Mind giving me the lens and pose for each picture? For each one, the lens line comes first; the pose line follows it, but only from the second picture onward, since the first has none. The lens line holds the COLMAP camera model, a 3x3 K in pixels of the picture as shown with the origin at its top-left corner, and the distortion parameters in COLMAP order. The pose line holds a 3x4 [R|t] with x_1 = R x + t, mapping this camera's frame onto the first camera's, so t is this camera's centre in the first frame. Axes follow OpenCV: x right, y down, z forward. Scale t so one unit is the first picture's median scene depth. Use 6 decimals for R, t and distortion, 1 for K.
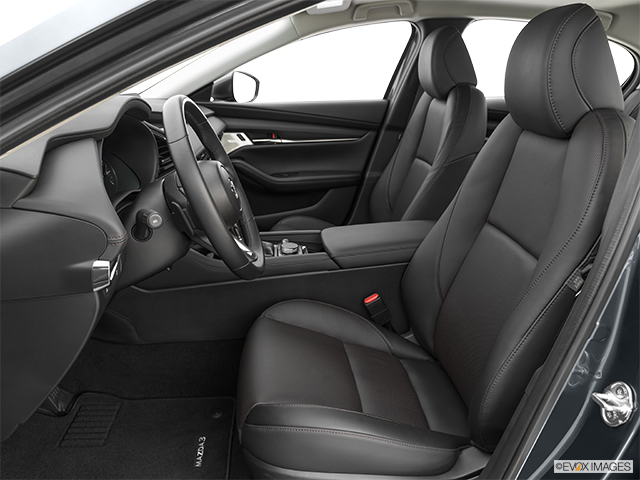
lens RADIAL K [[492.9, 0, 337.4], [0, 492.9, 240.4], [0, 0, 1]] dist [0.001668, 0.001719]
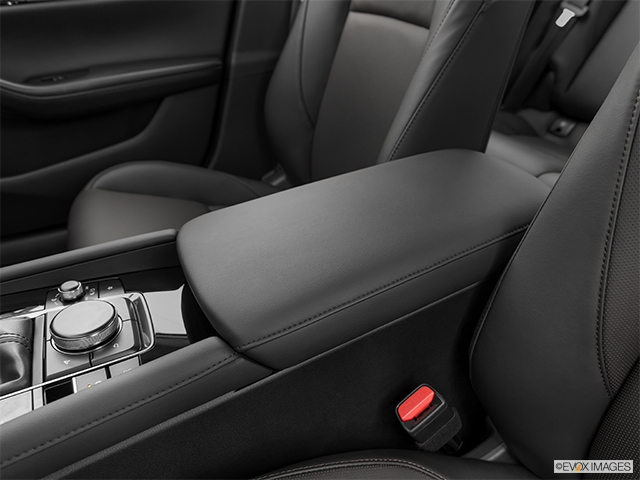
lens RADIAL K [[492.9, 0, 337.4], [0, 492.9, 240.4], [0, 0, 1]] dist [0.001668, 0.001719]
pose [[0.941343, -0.202135, 0.270213, -0.015952], [0.140597, 0.962866, 0.230481, -0.059128], [-0.306767, -0.178971, 0.934807, 0.489288]]
